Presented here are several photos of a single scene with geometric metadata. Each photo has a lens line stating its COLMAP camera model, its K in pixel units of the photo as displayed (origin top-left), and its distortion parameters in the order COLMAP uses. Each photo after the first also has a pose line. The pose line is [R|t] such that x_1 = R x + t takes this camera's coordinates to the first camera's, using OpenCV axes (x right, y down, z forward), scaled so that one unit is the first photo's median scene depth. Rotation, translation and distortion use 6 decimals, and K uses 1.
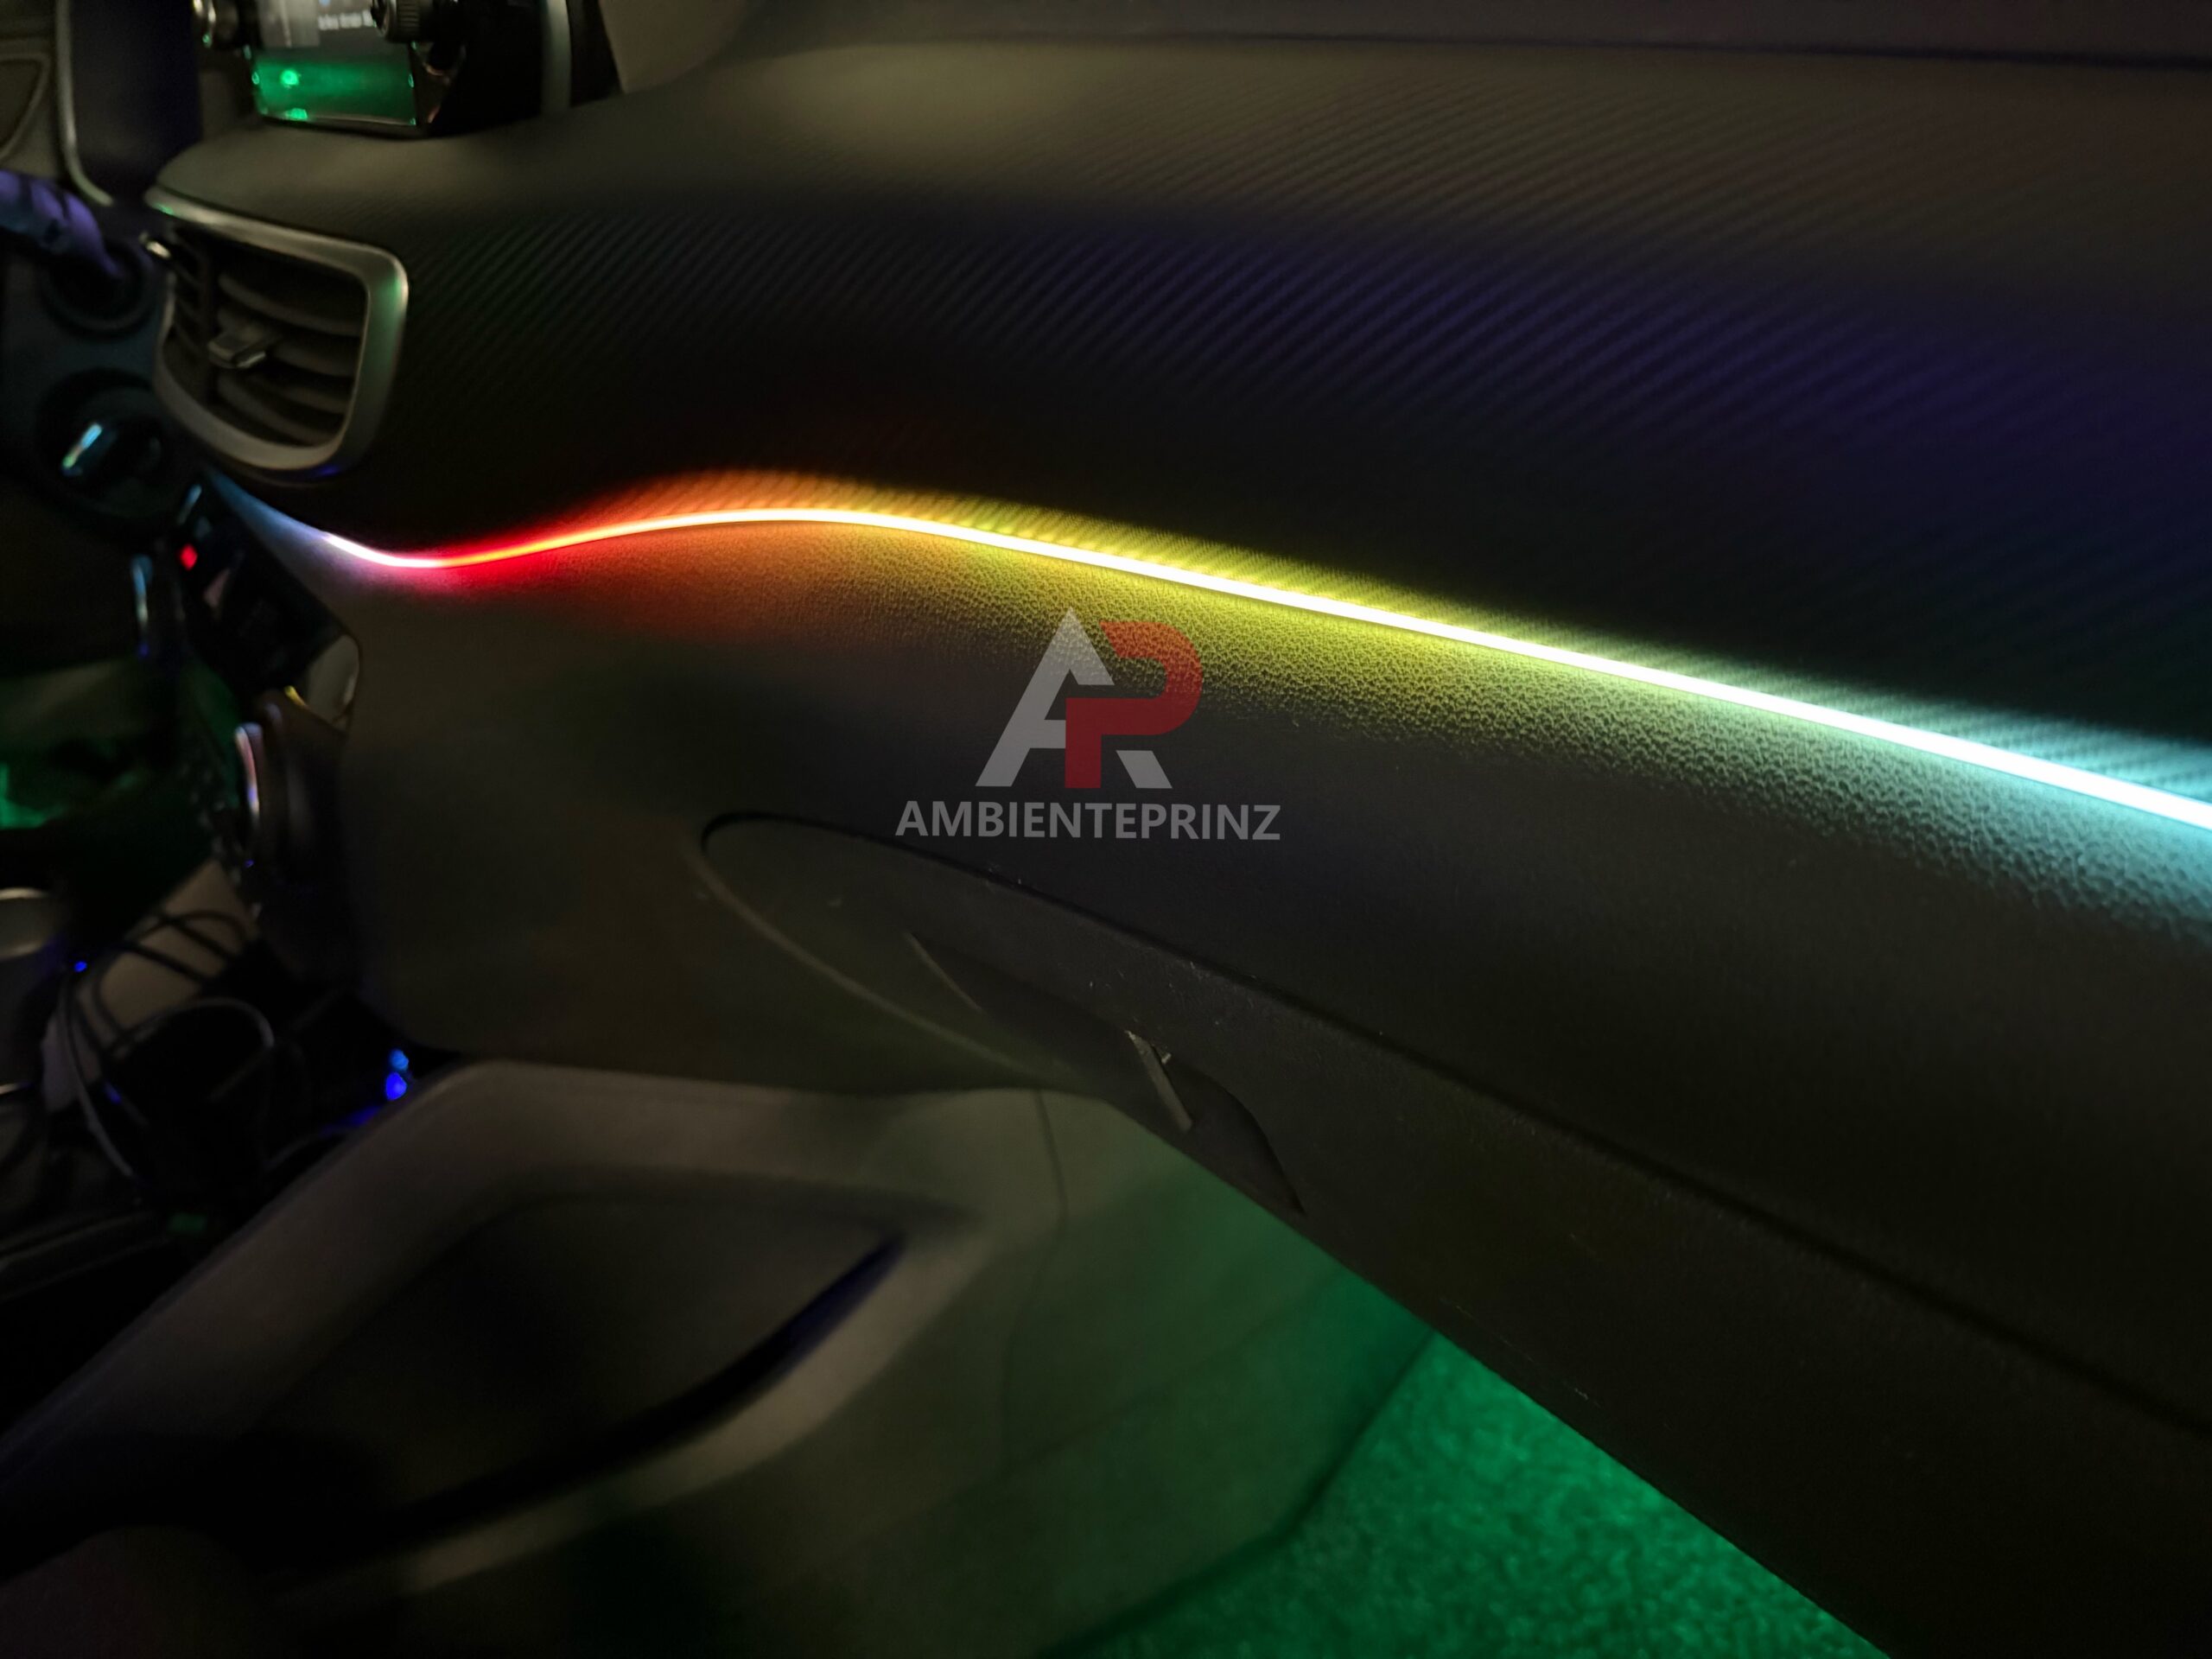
lens RADIAL K [[1595.4, 0, 1090.4], [0, 1595.4, 828.4], [0, 0, 1]] dist [0.035456, -0.052727]
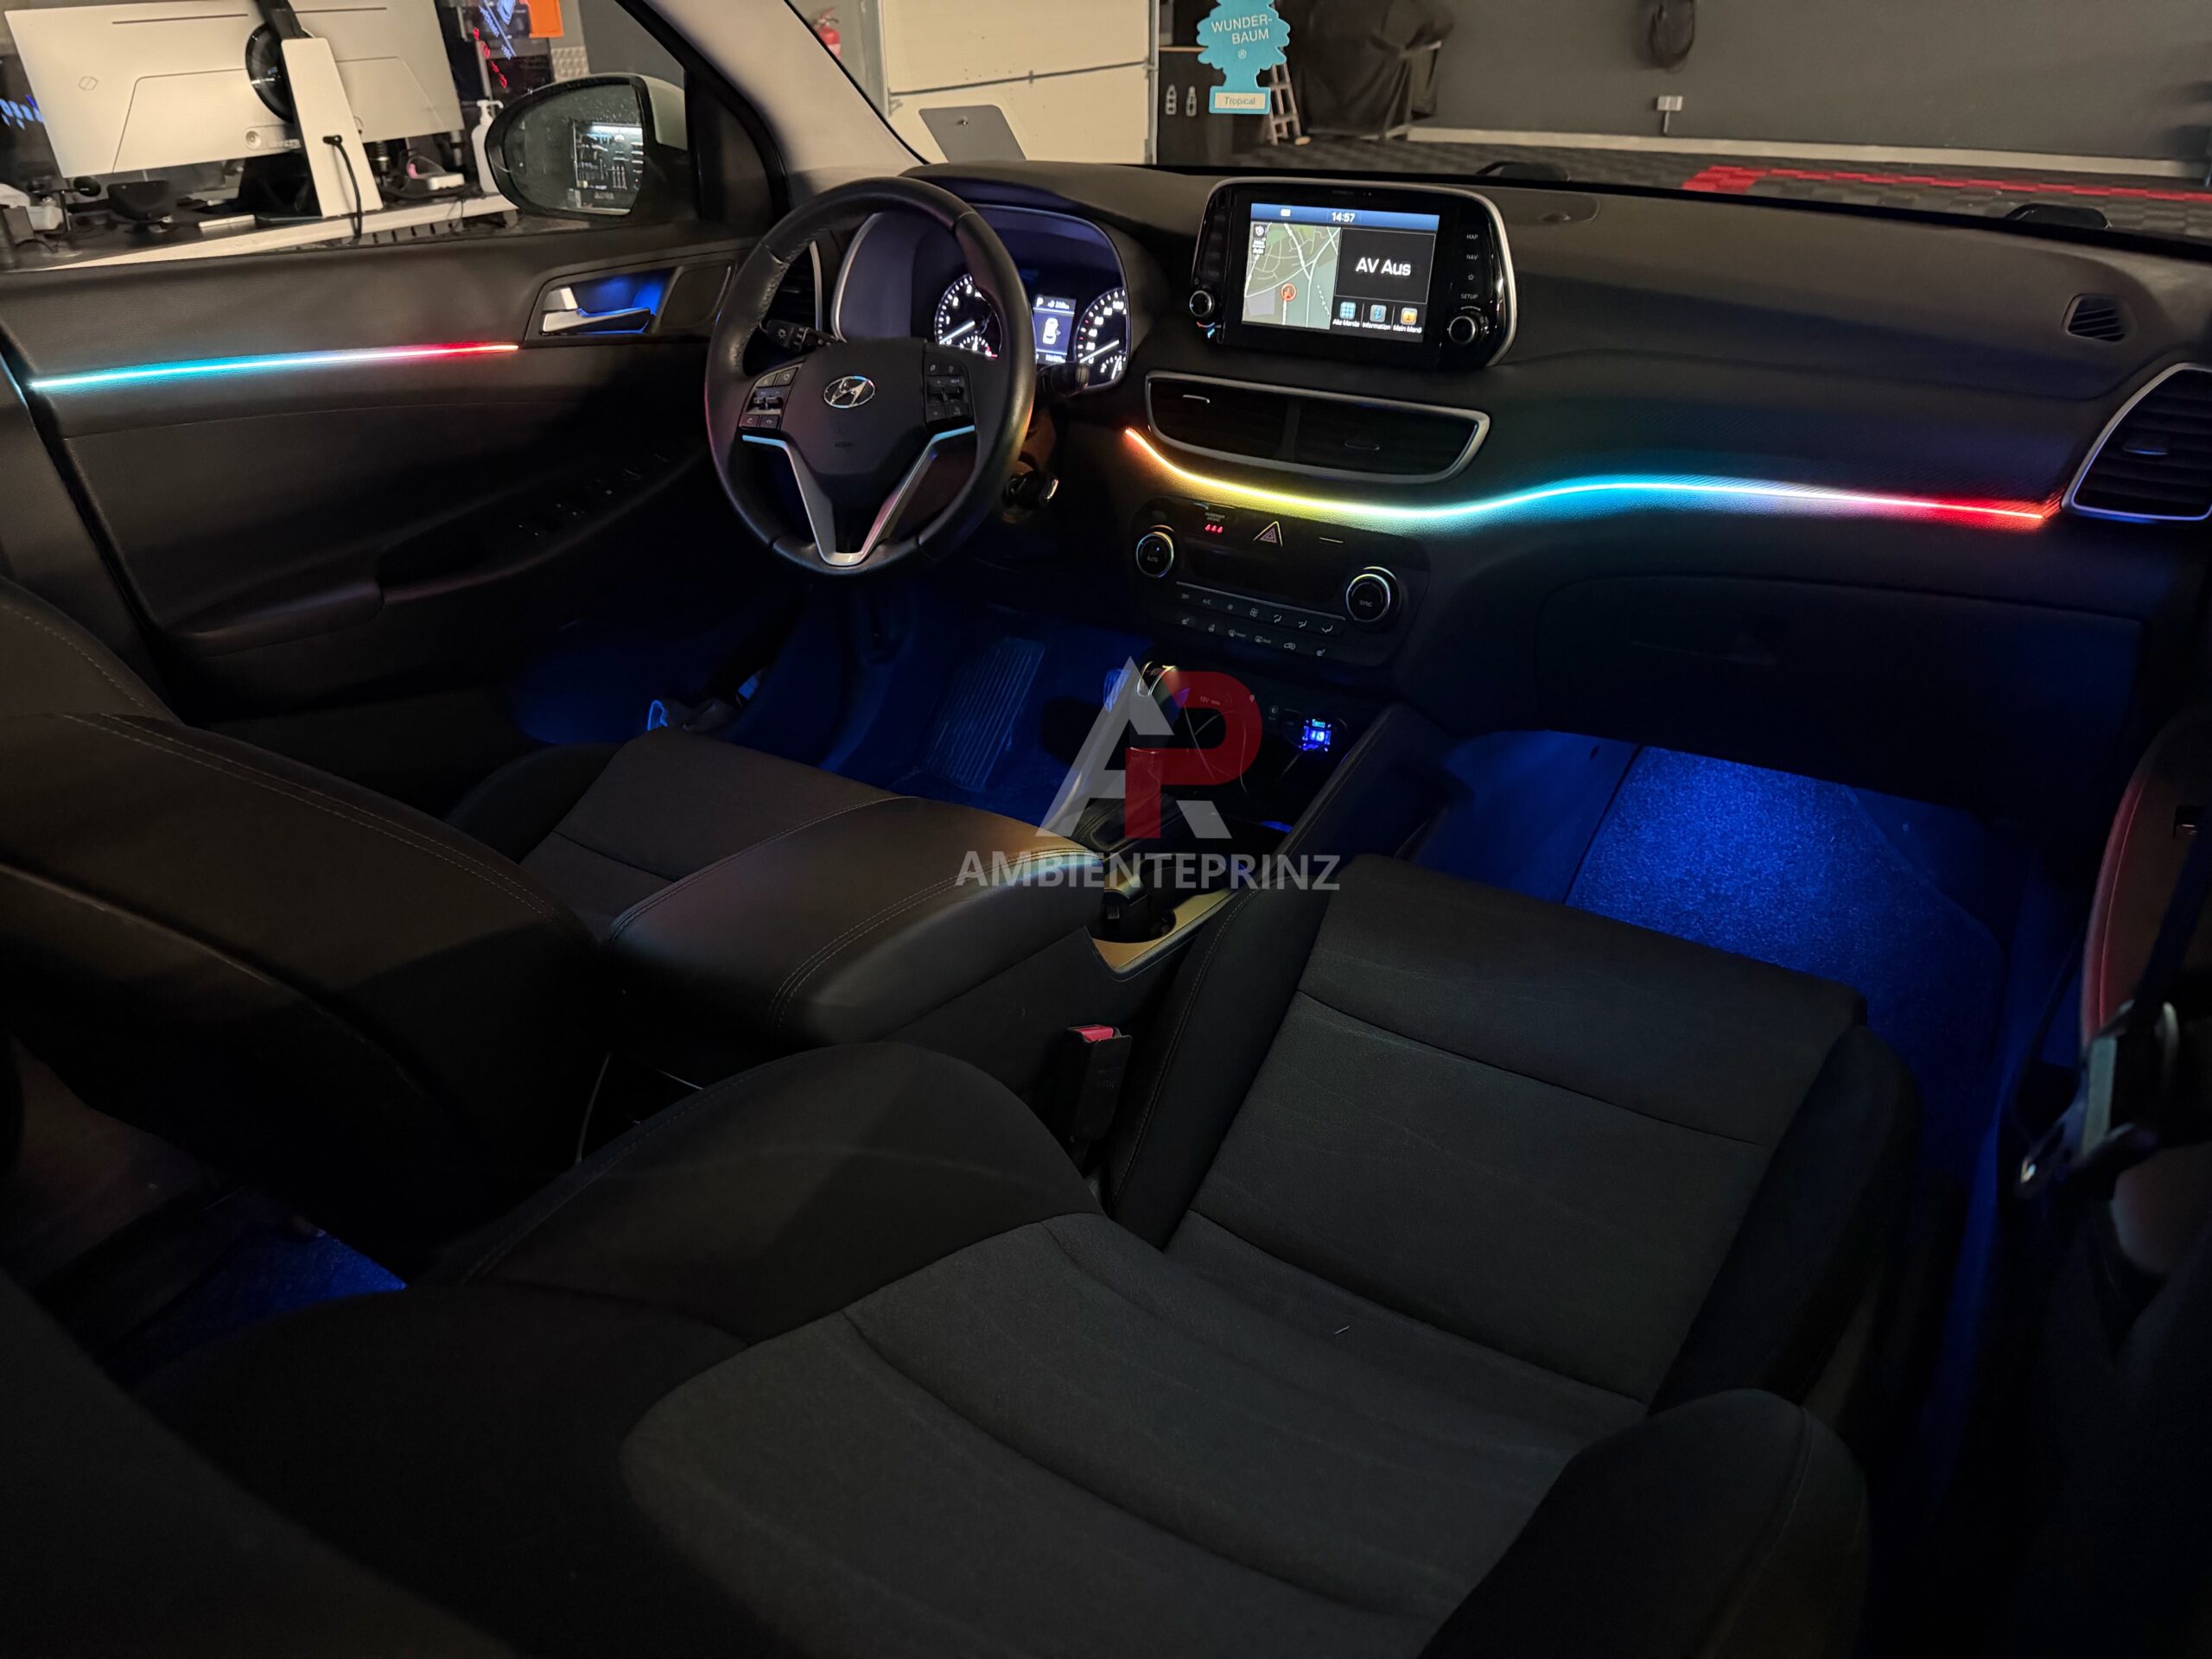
lens RADIAL K [[1595.4, 0, 1090.4], [0, 1595.4, 828.4], [0, 0, 1]] dist [0.035456, -0.052727]
pose [[0.942034, -0.106608, 0.318131, -1.232178], [0.112714, 0.993627, -0.000792, 0.217200], [-0.316020, 0.036604, 0.948046, -0.953784]]
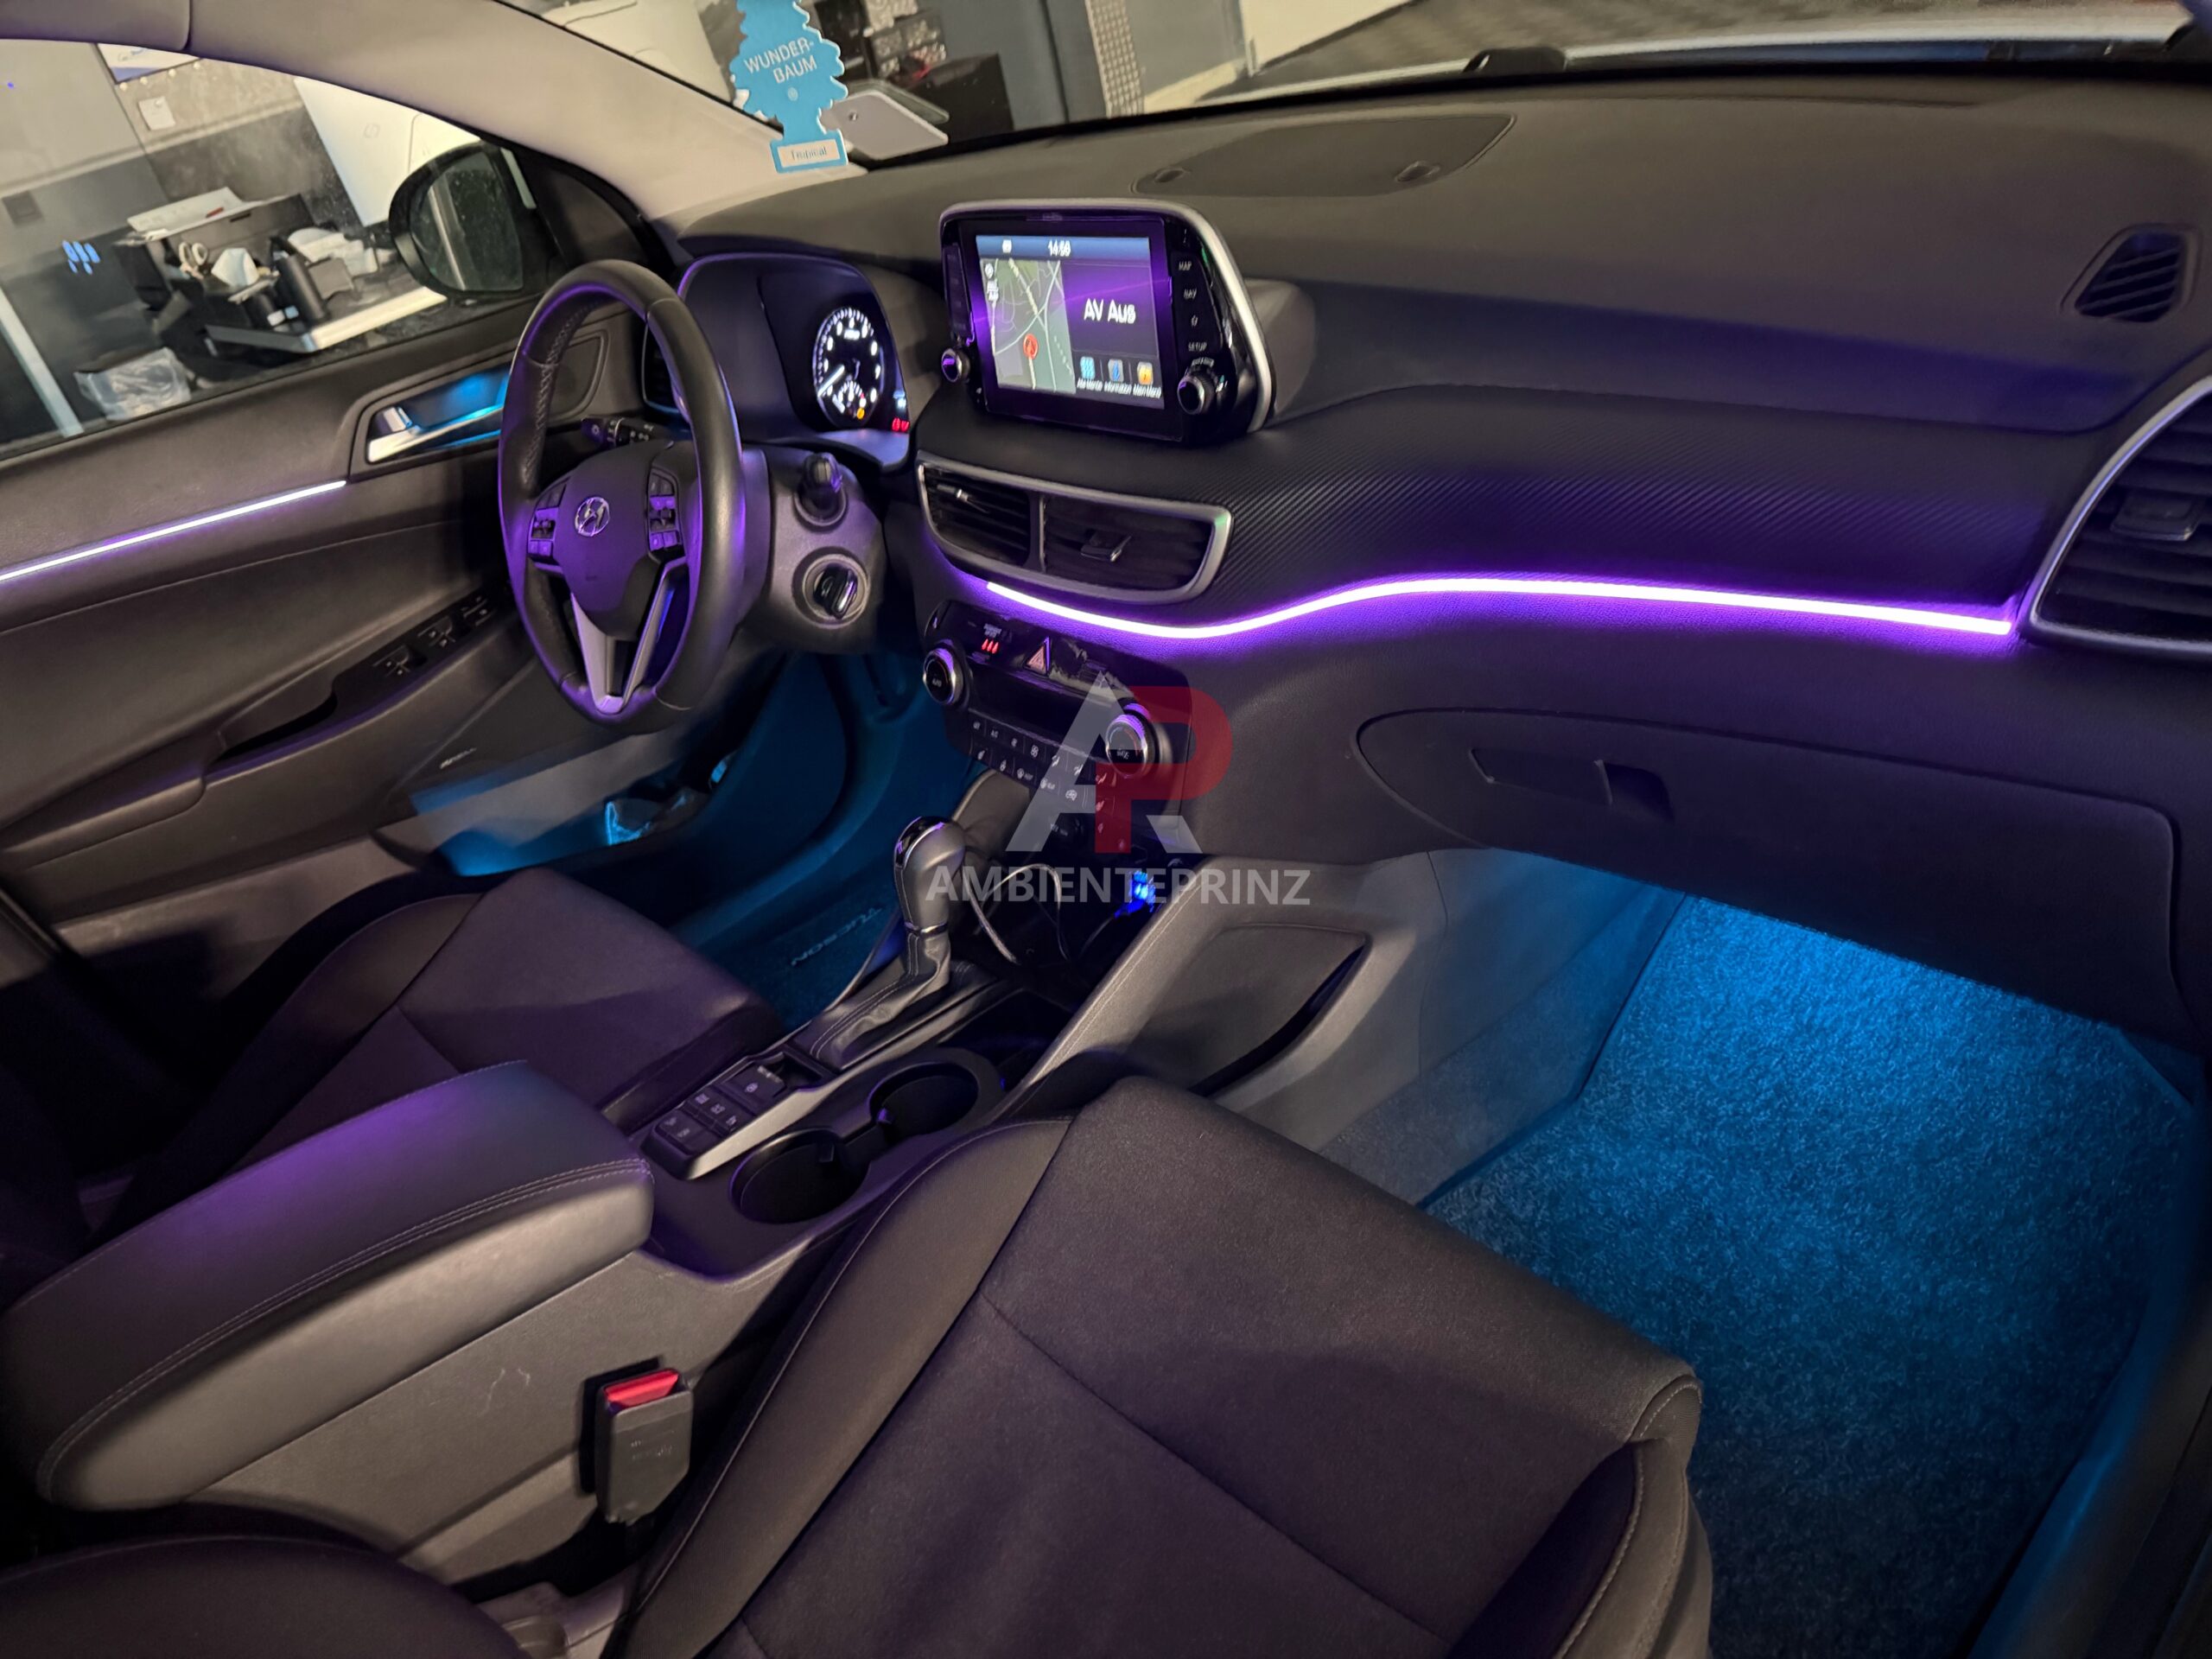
lens RADIAL K [[1593.8, 0, 1106.0], [0, 1593.8, 829.5], [0, 0, 1]] dist [0.035872, -0.051199]
pose [[0.984578, -0.174943, -0.001447, -0.345836], [0.174772, 0.983173, 0.053161, -0.020362], [-0.007877, -0.052594, 0.998585, -0.738451]]
